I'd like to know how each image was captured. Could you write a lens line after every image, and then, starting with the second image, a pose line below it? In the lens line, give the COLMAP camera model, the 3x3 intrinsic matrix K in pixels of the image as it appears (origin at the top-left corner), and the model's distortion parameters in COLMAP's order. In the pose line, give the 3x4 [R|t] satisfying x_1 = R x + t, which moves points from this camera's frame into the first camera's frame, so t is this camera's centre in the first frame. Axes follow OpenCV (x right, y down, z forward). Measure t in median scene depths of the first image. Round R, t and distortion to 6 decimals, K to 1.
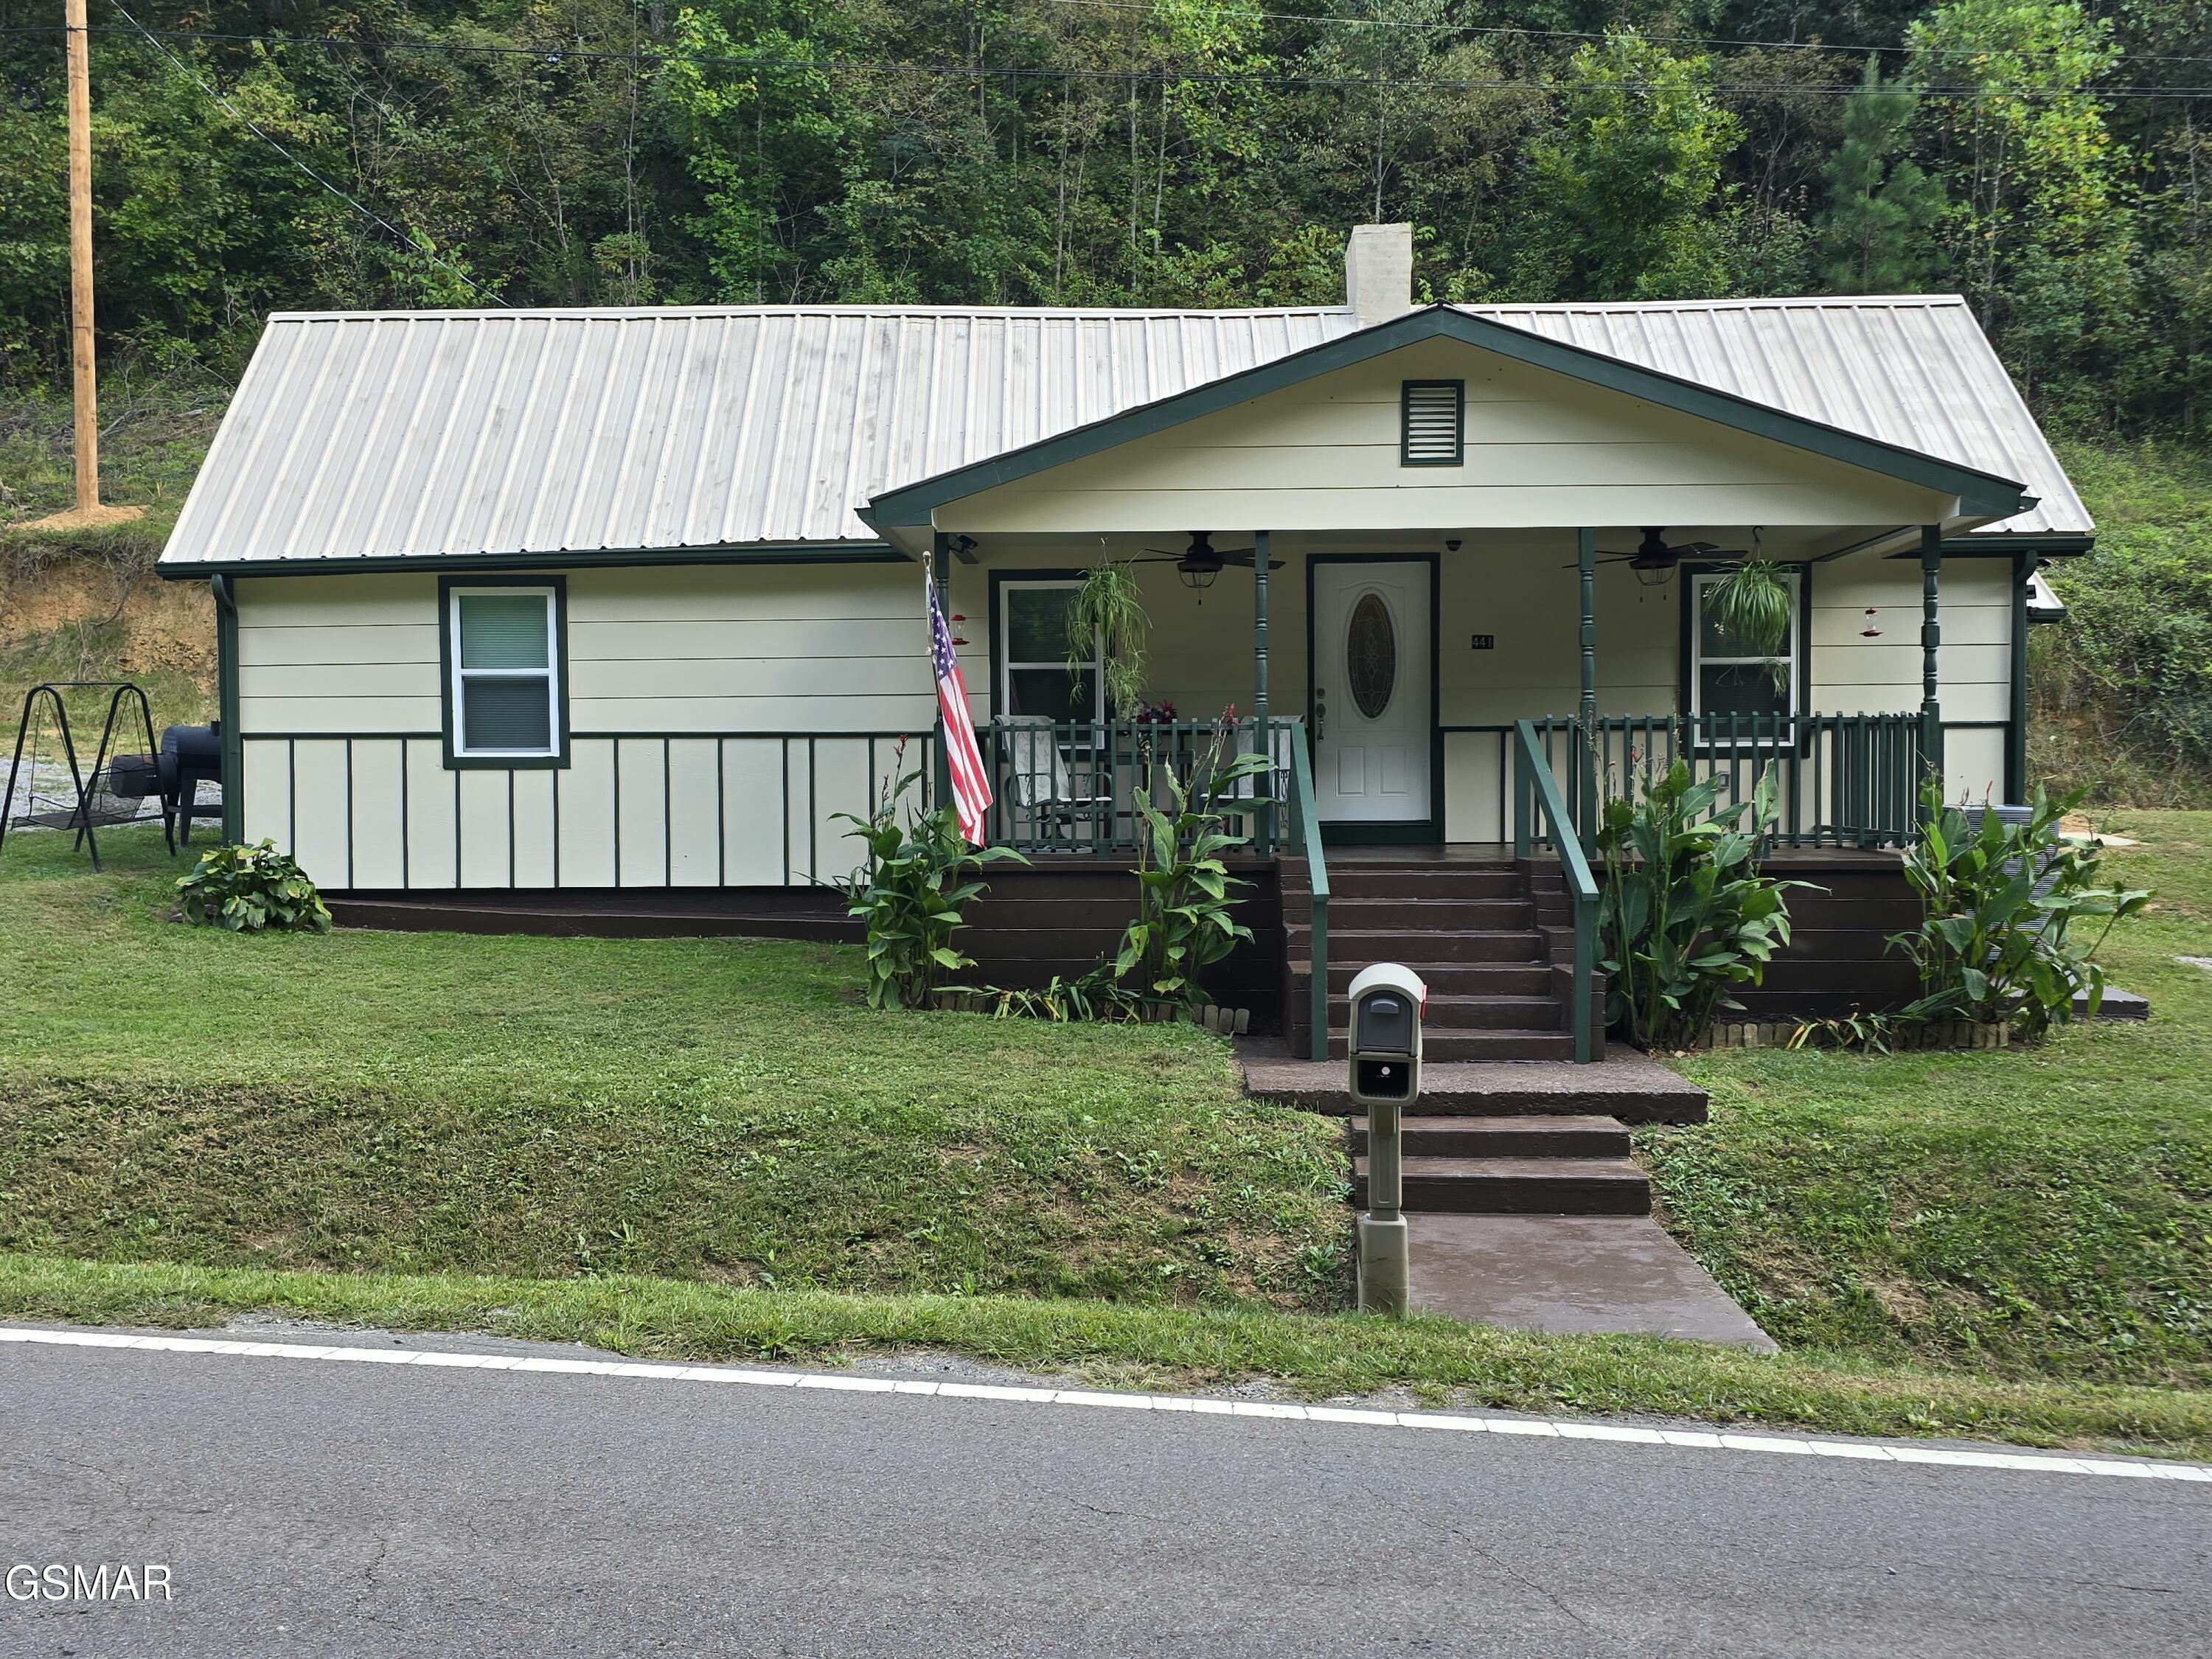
lens RADIAL K [[2042.5, 0, 1092.9], [0, 2042.5, 831.8], [0, 0, 1]] dist [0.120082, -0.181114]
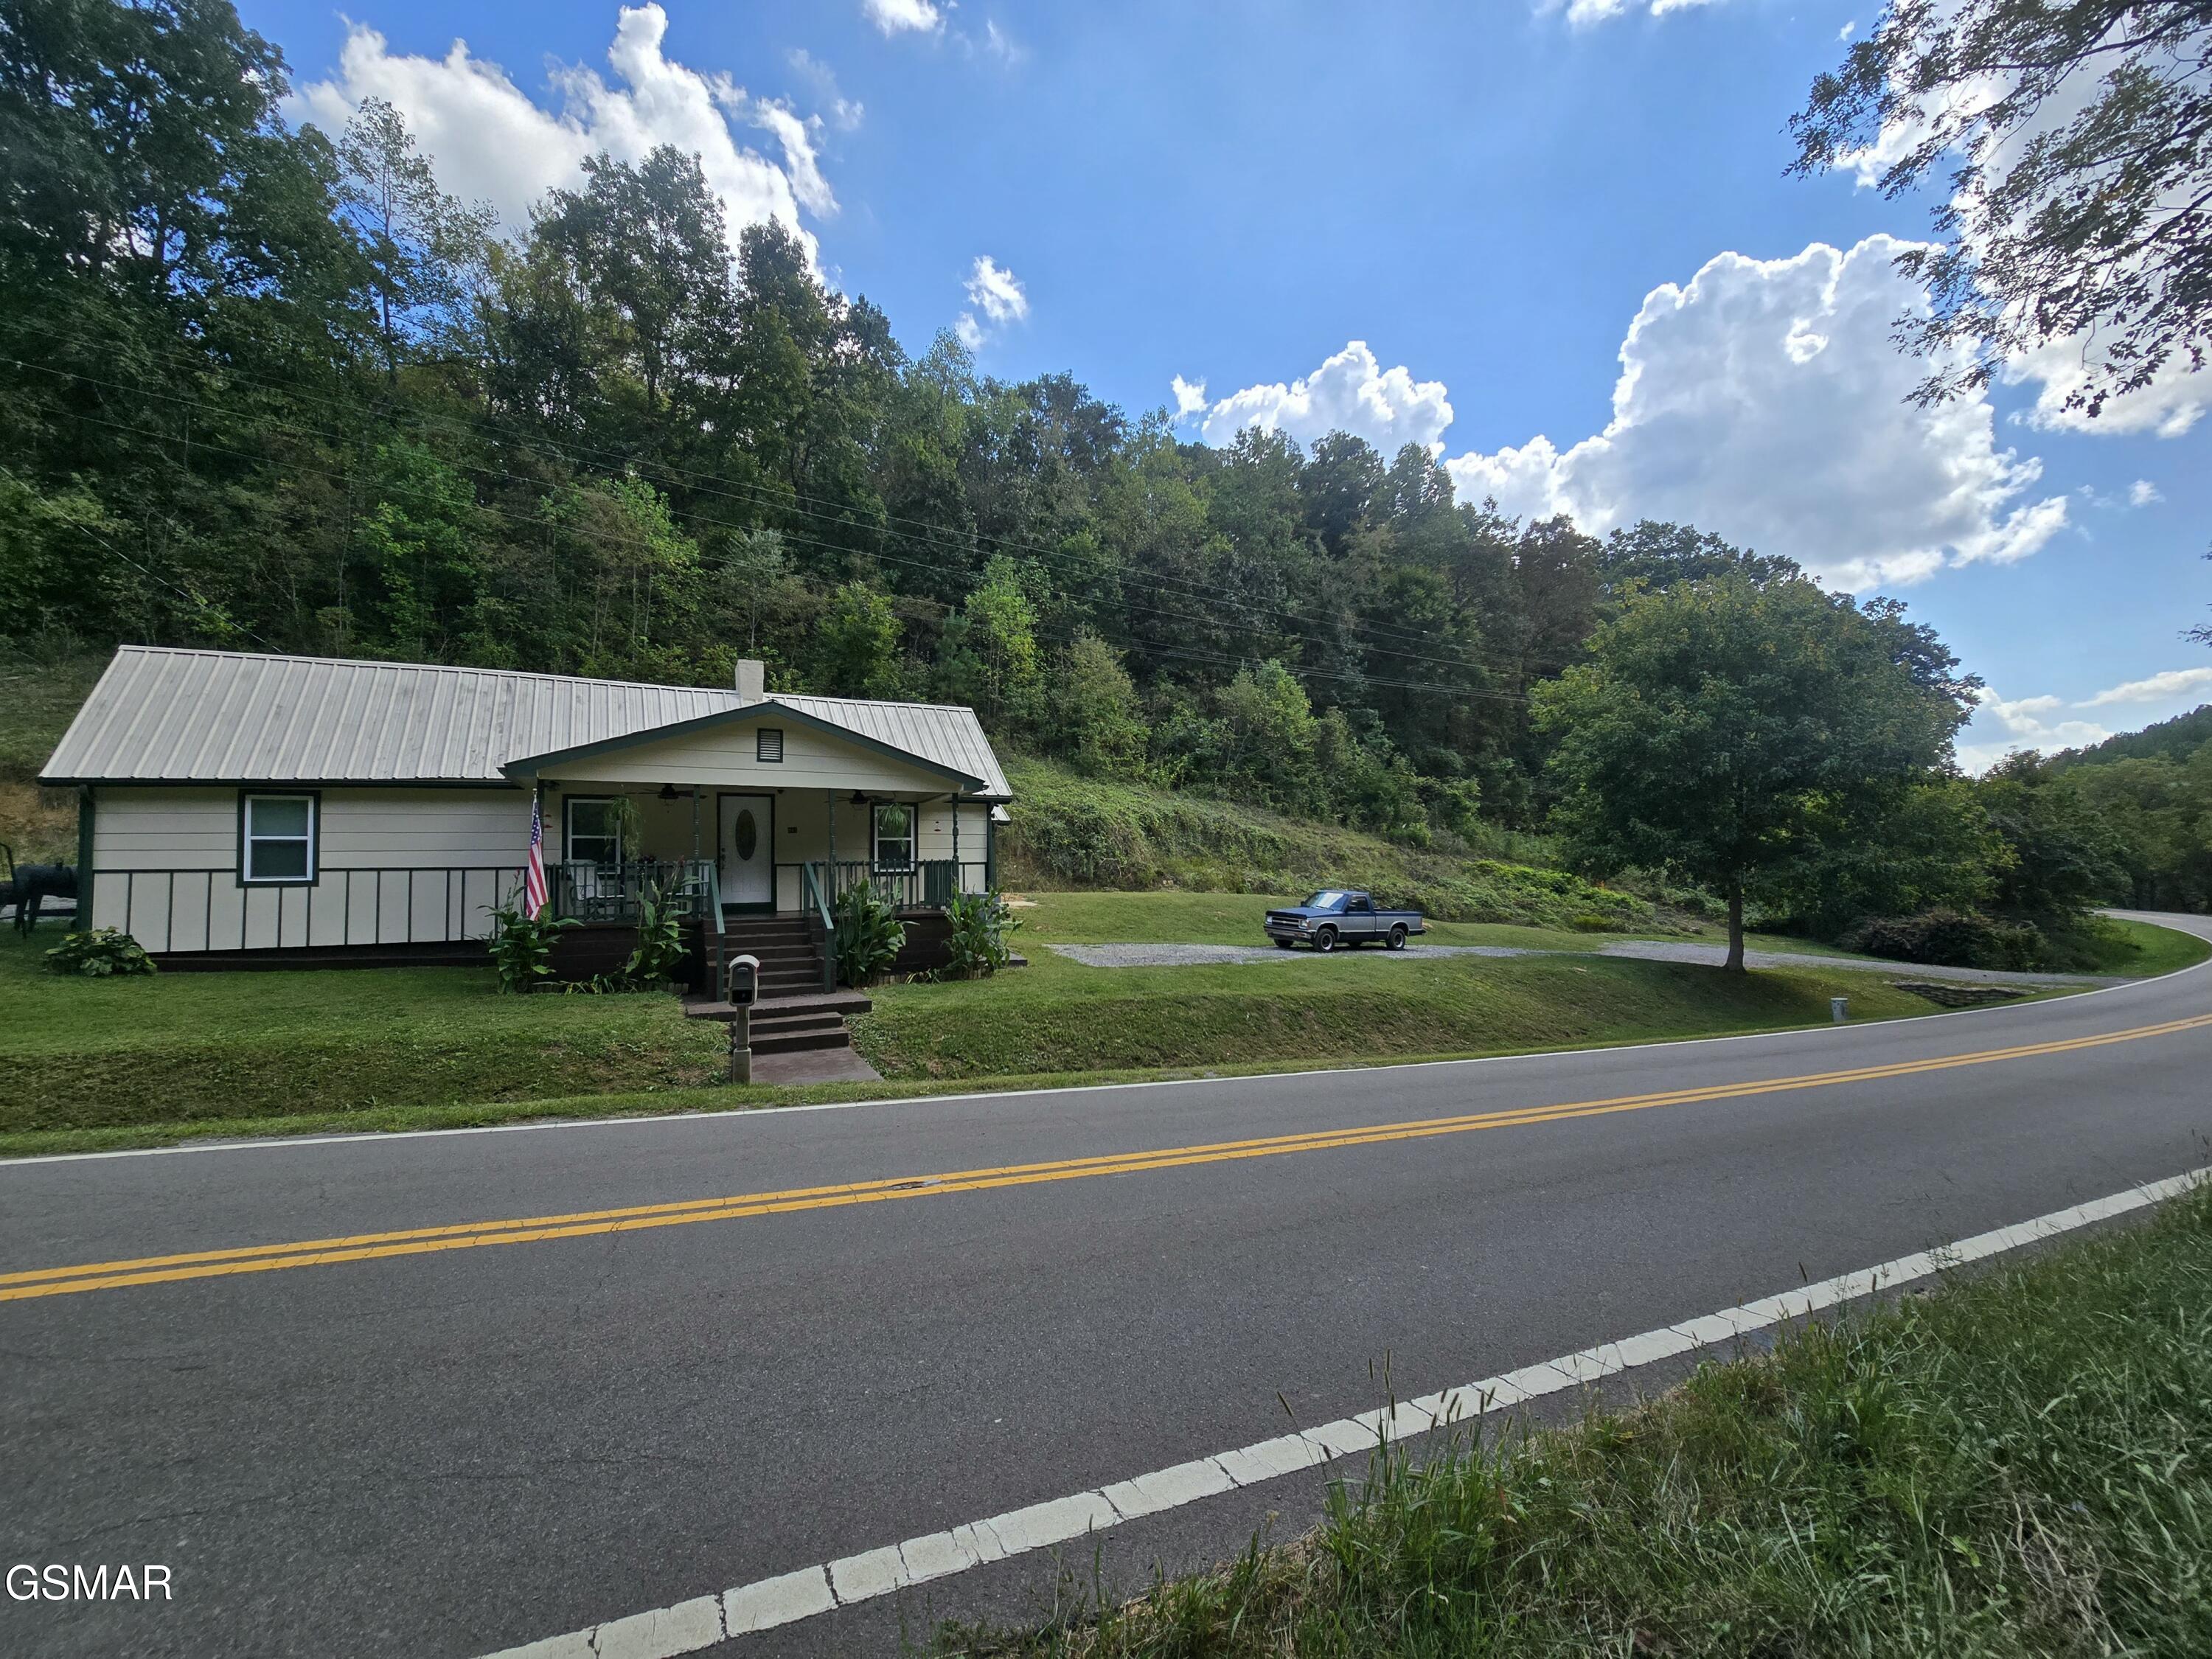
lens RADIAL K [[905.3, 0, 1106.4], [0, 905.3, 825.5], [0, 0, 1]] dist [-0.003136, -0.000621]
pose [[0.873675, 0.018187, 0.486169, -0.011948], [0.024758, 0.996344, -0.081763, 0.001191], [-0.485879, 0.083471, 0.870031, -0.145110]]
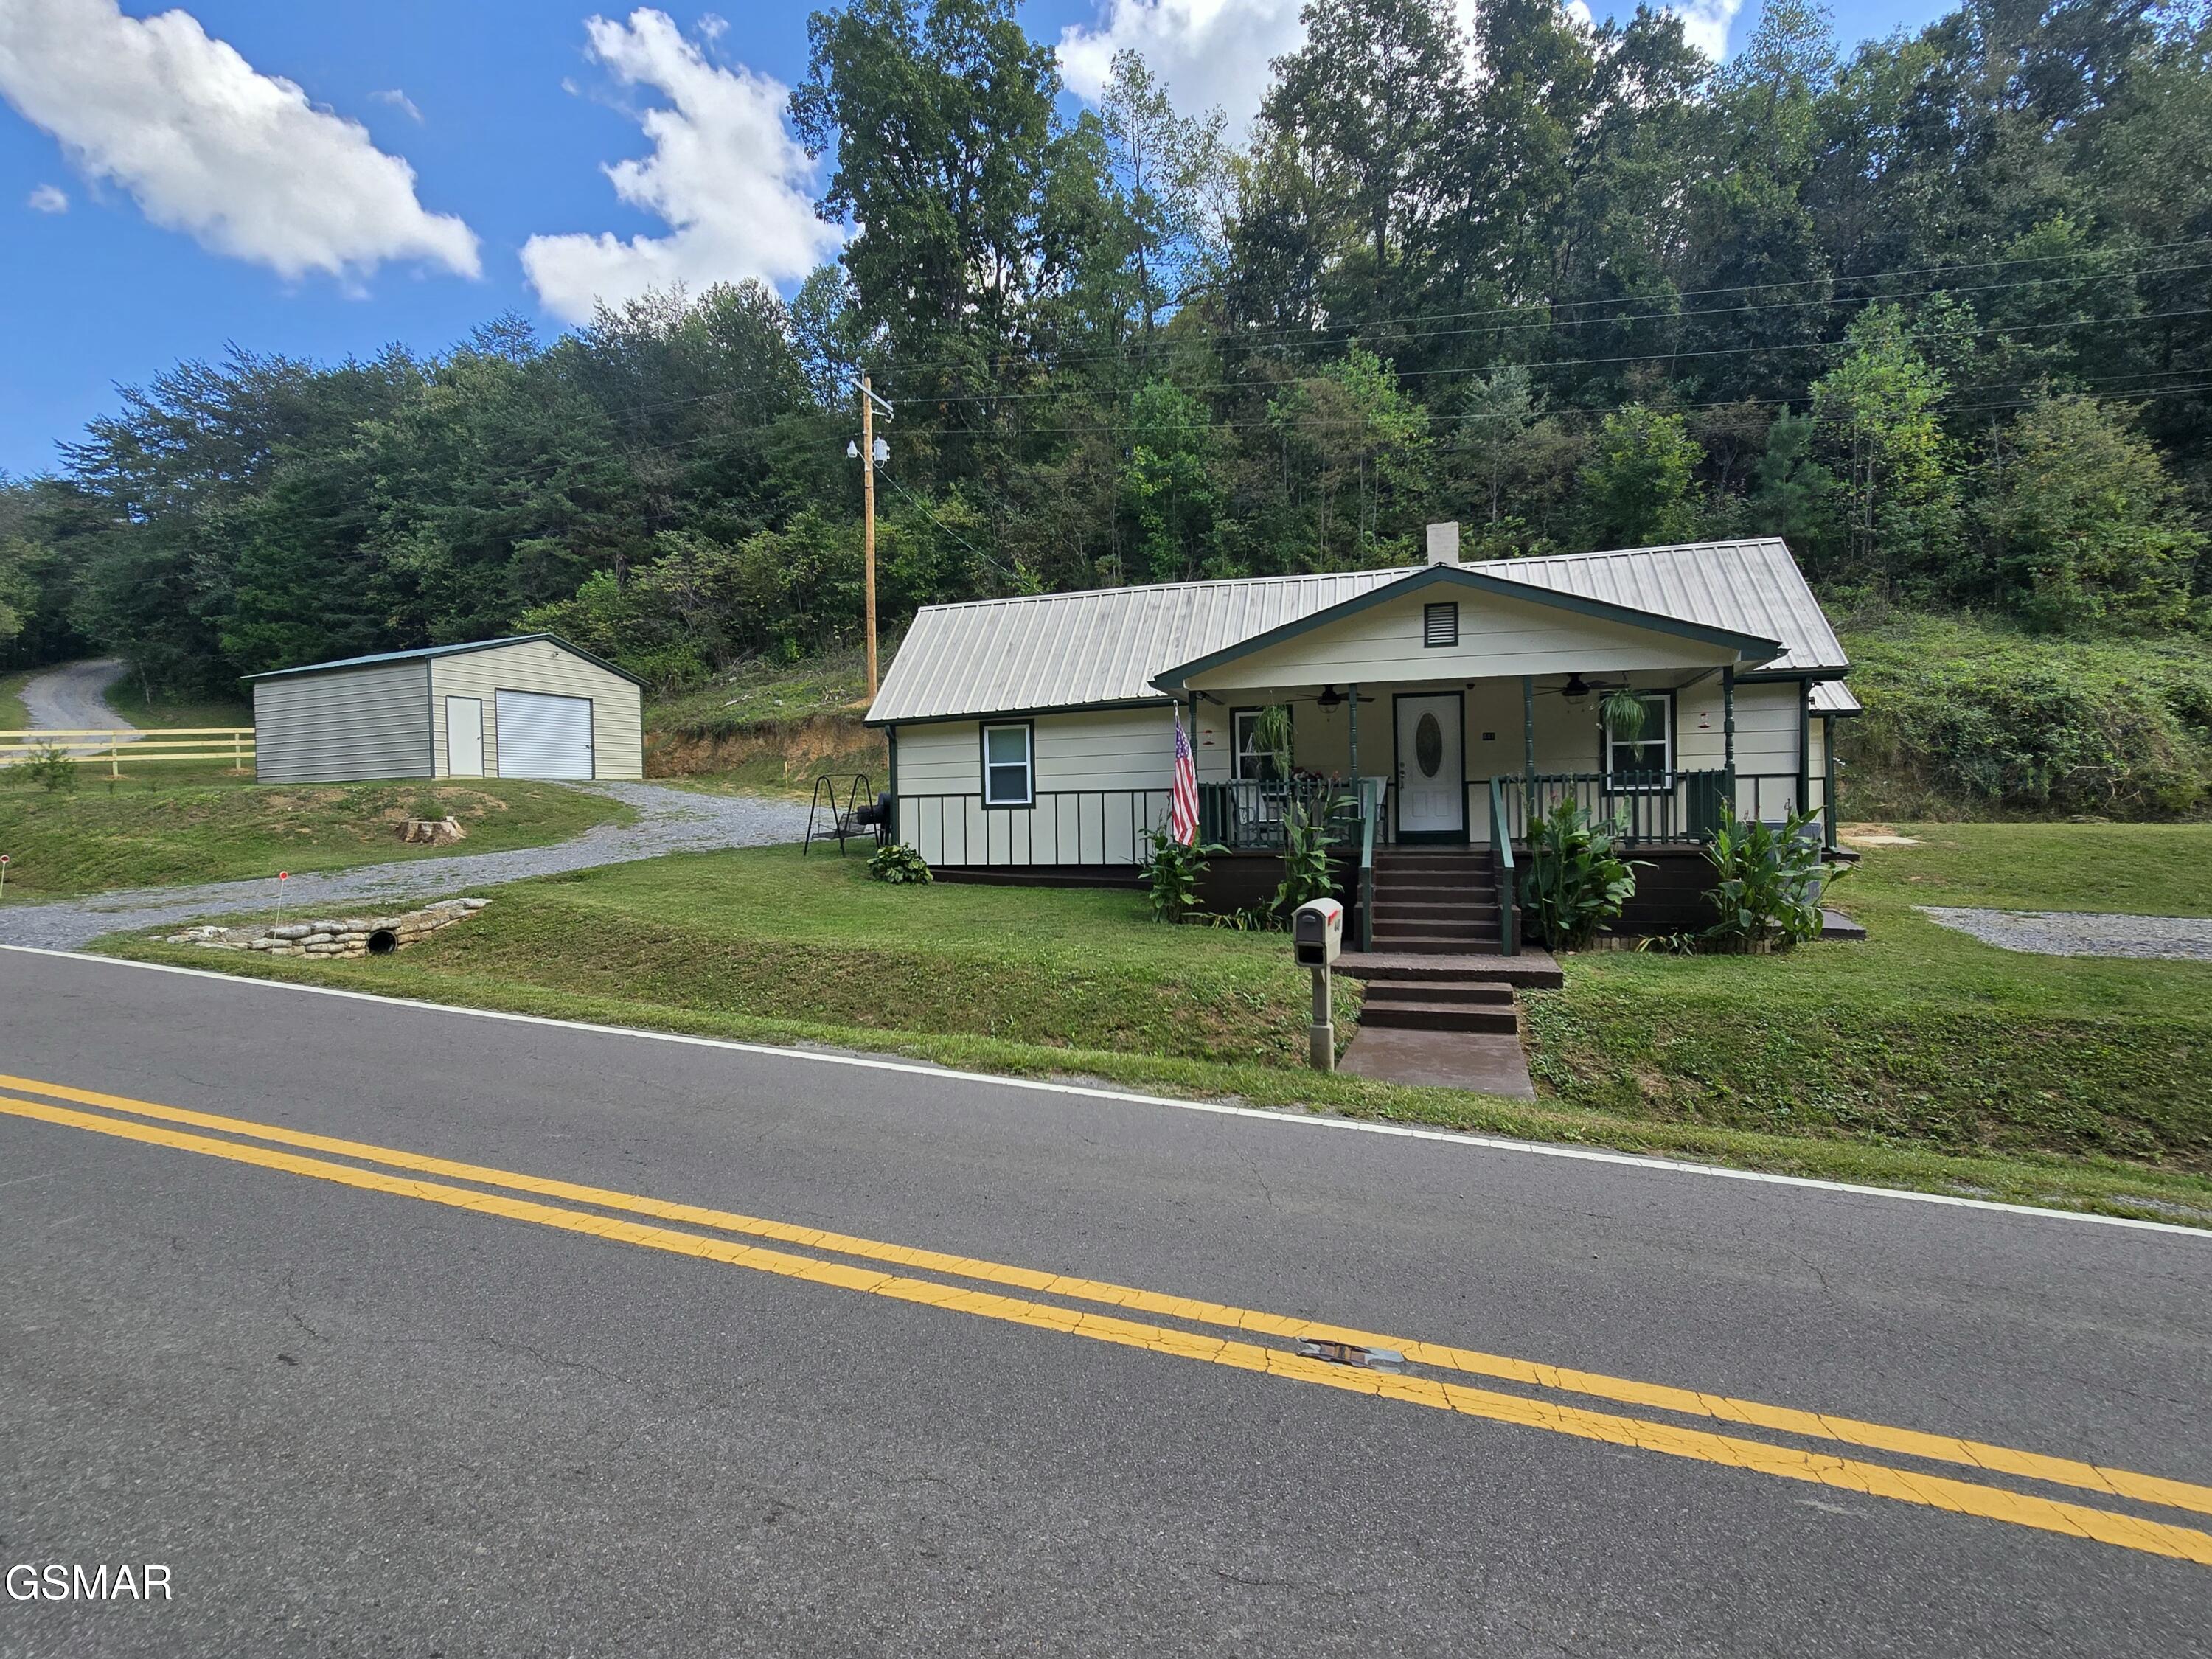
lens RADIAL K [[1032.7, 0, 1101.4], [0, 1032.7, 832.8], [0, 0, 1]] dist [-0.004072, -0.000524]
pose [[0.963496, -0.006299, -0.267650, 0.099864], [0.003935, 0.999948, -0.009368, 0.004216], [0.267696, 0.007973, 0.963471, -0.016199]]
